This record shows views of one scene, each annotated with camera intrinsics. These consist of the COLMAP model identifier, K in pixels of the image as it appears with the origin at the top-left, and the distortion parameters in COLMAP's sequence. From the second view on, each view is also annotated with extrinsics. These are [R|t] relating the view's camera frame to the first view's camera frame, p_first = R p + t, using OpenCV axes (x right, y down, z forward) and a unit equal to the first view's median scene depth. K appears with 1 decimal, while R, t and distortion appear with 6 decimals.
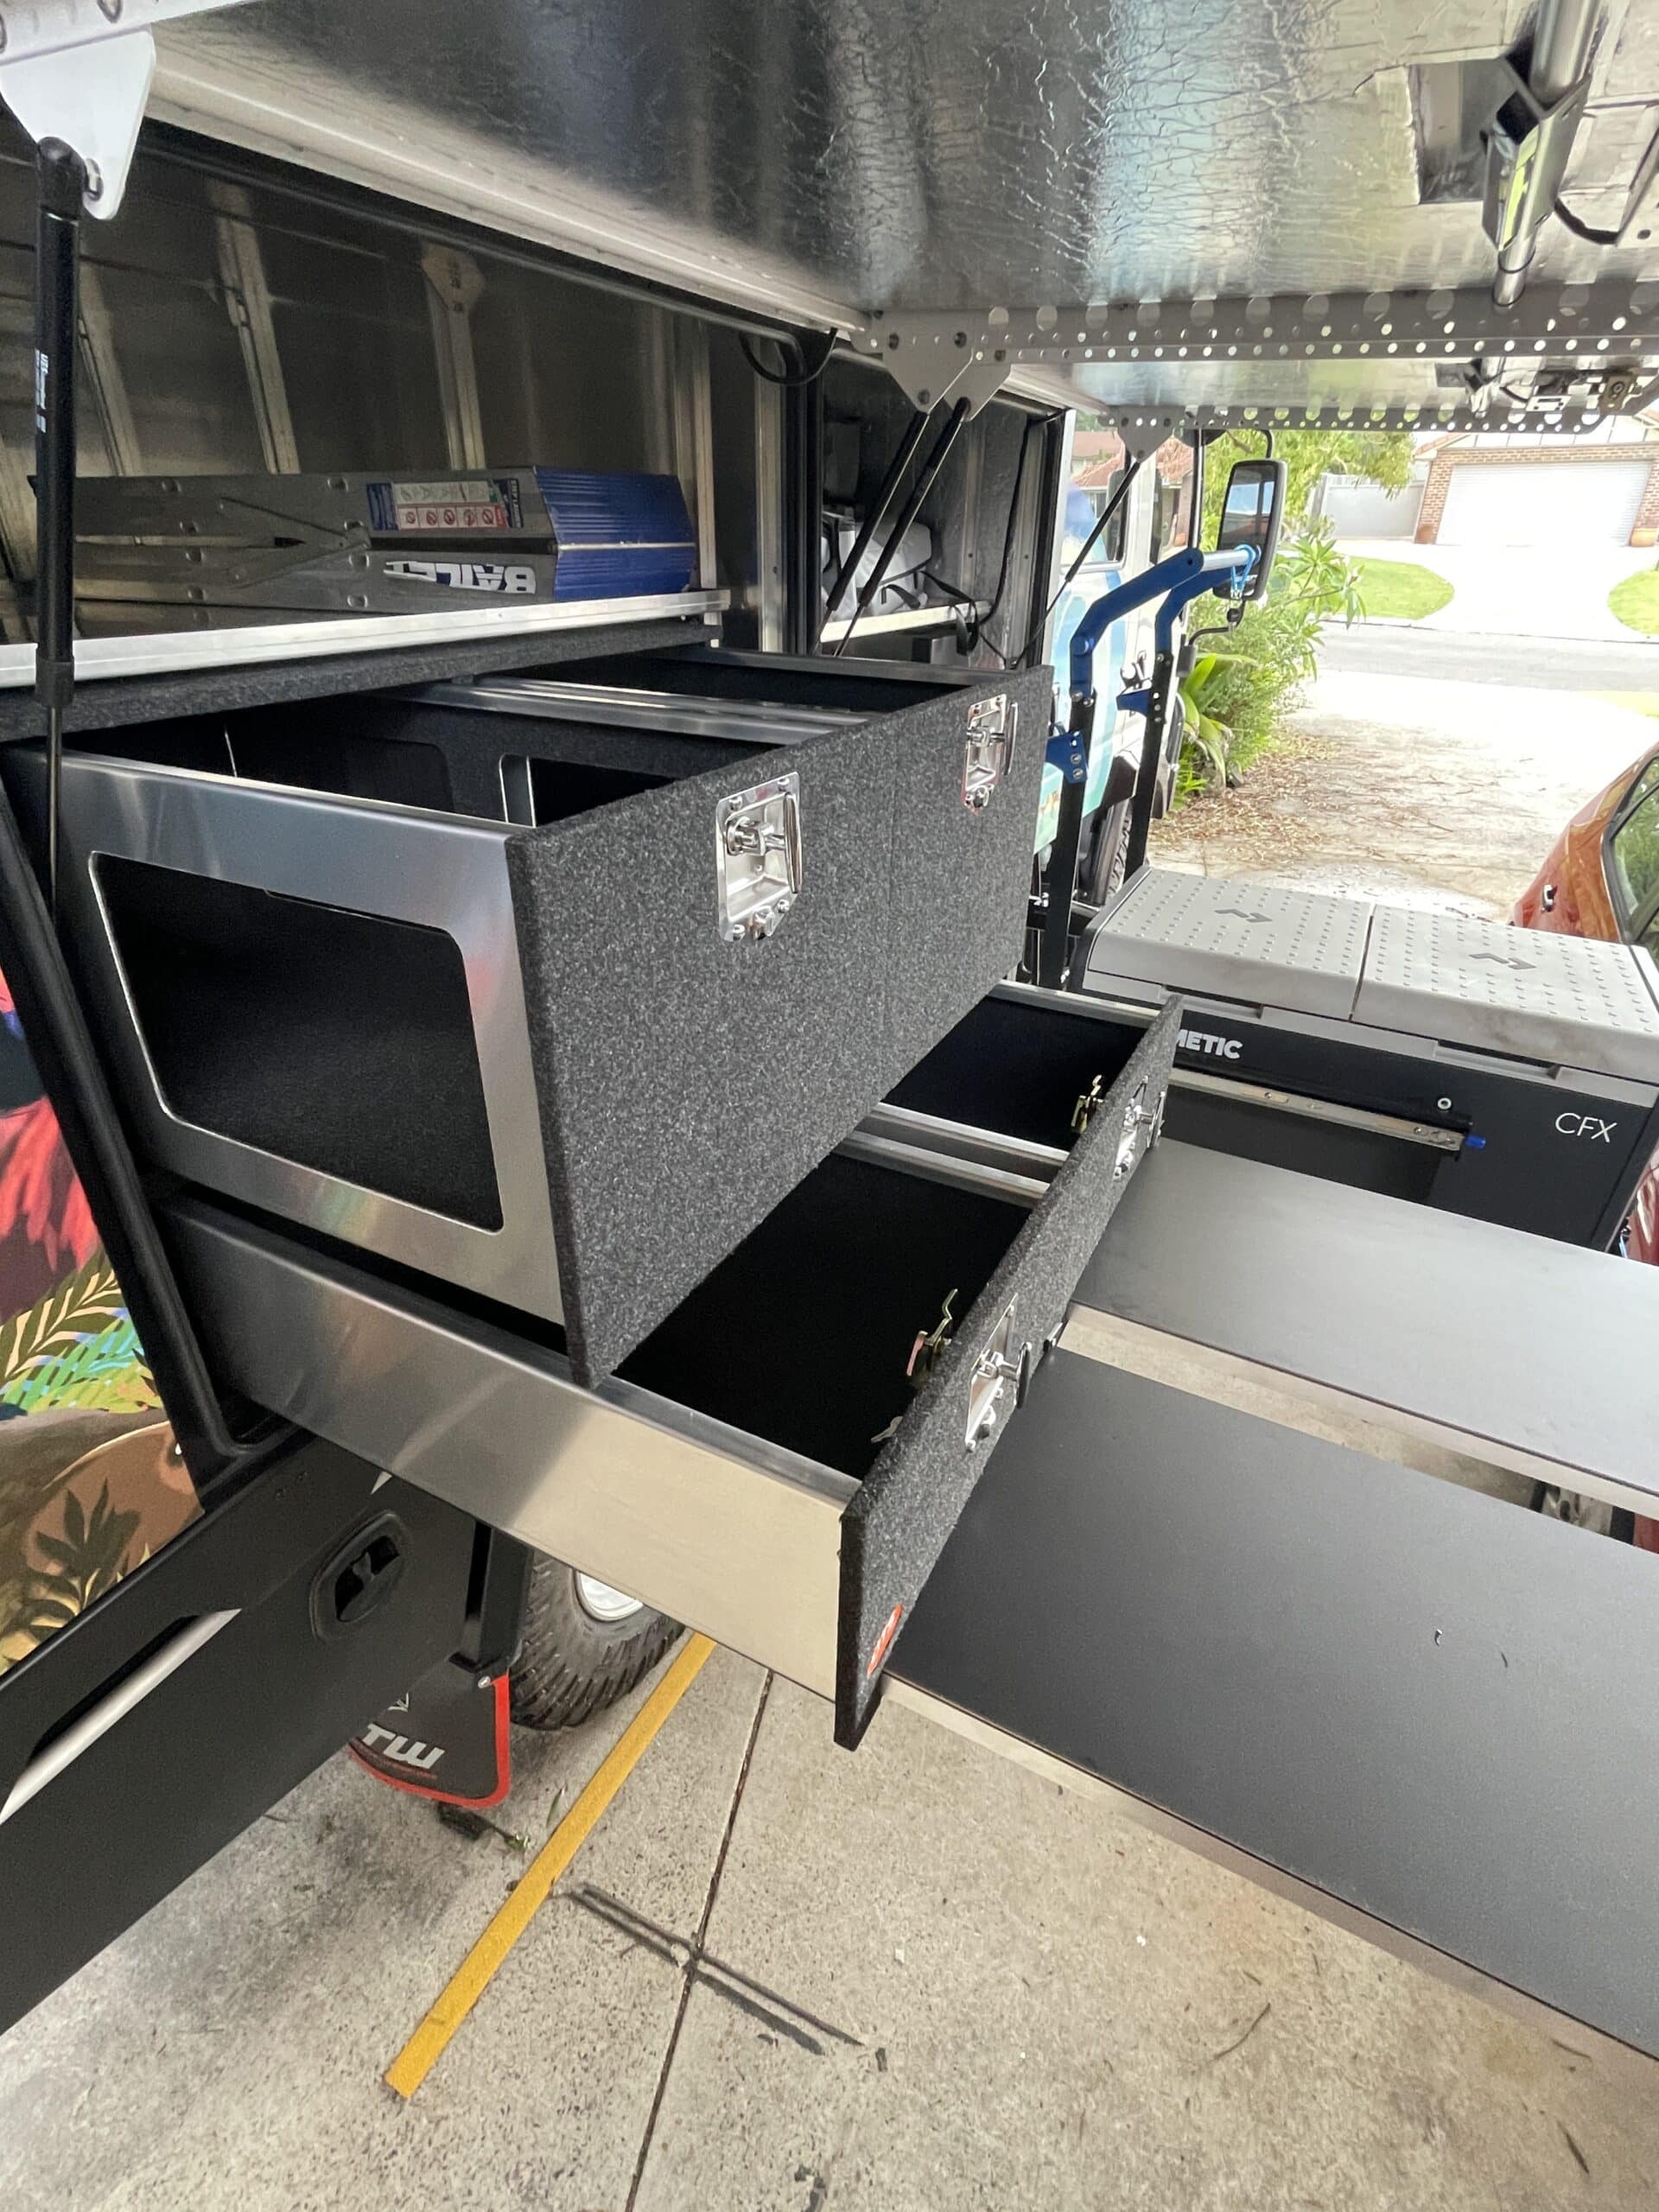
lens RADIAL K [[1077.7, 0, 823.5], [0, 1077.7, 1109.8], [0, 0, 1]] dist [-0.018622, 0.015298]
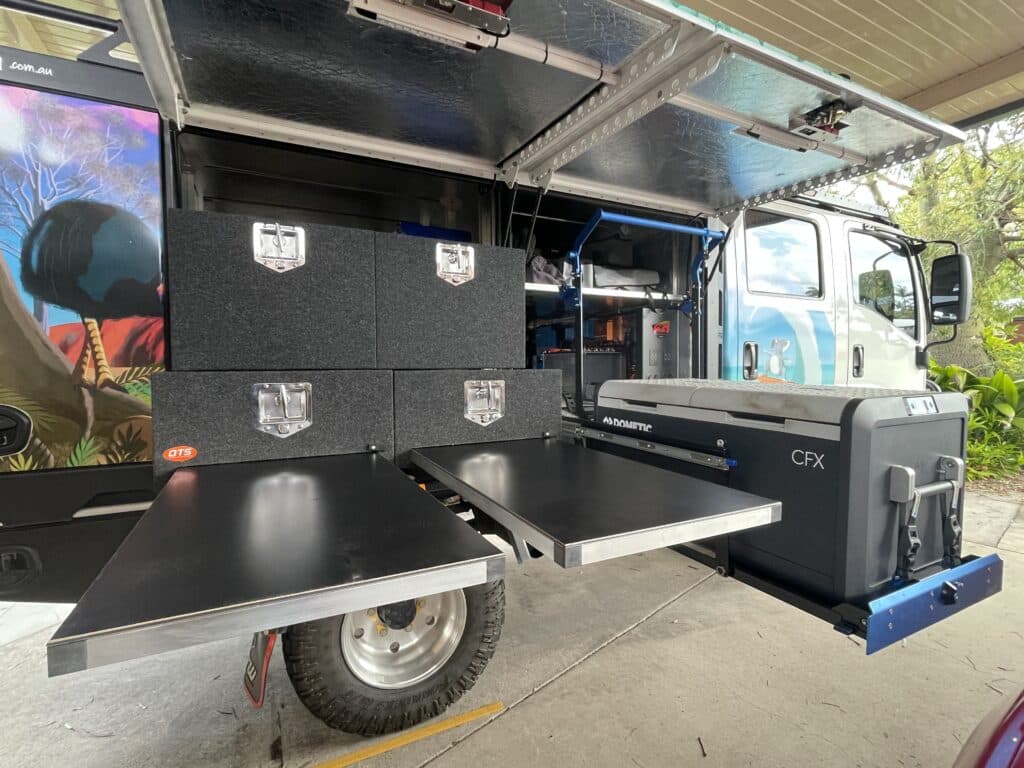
lens RADIAL K [[498.9, 0, 507.5], [0, 498.9, 385.2], [0, 0, 1]] dist [-0.018622, 0.015298]
pose [[0.809819, 0.003228, -0.586671, 1.253740], [-0.267159, 0.892316, -0.363865, 0.474545], [0.522321, 0.451399, 0.723477, 0.345816]]
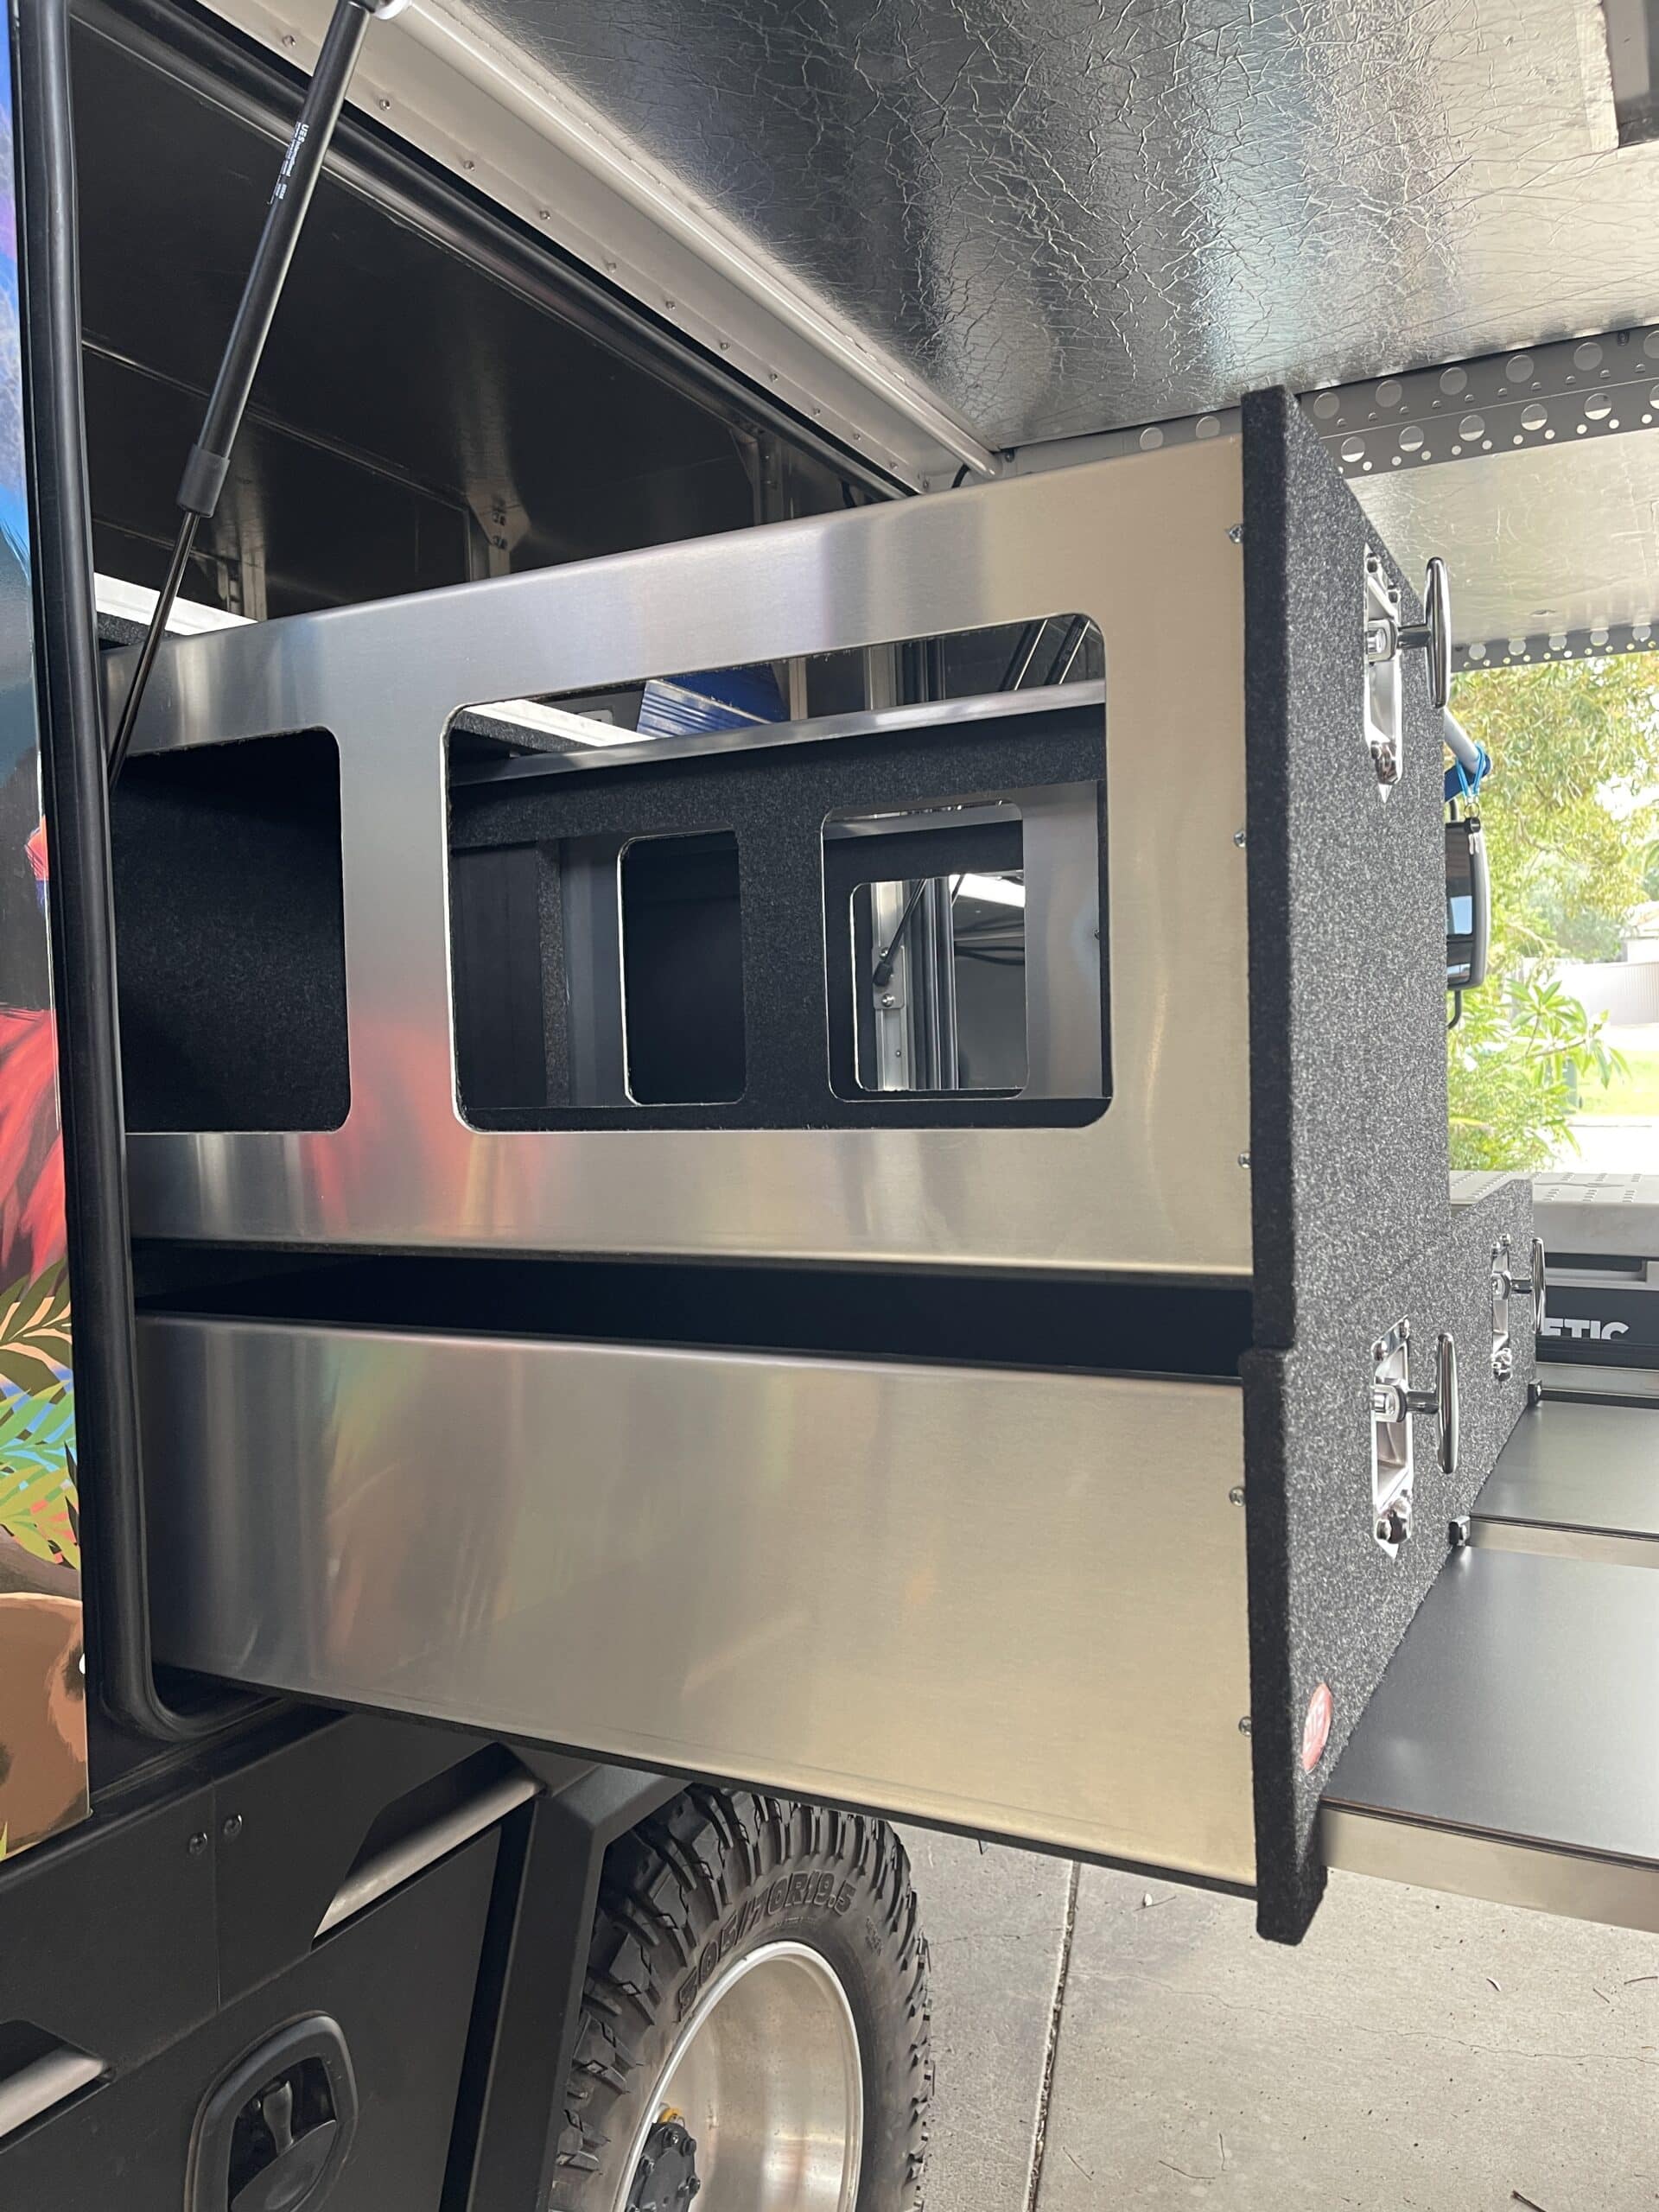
lens RADIAL K [[1694.4, 0, 829.5], [0, 1694.4, 1106.0], [0, 0, 1]] dist [-0.013494, -0.010315]
pose [[0.999093, -0.042071, -0.006637, -0.157062], [0.034502, 0.890822, -0.453040, 0.490330], [0.024972, 0.452400, 0.891466, 0.007115]]
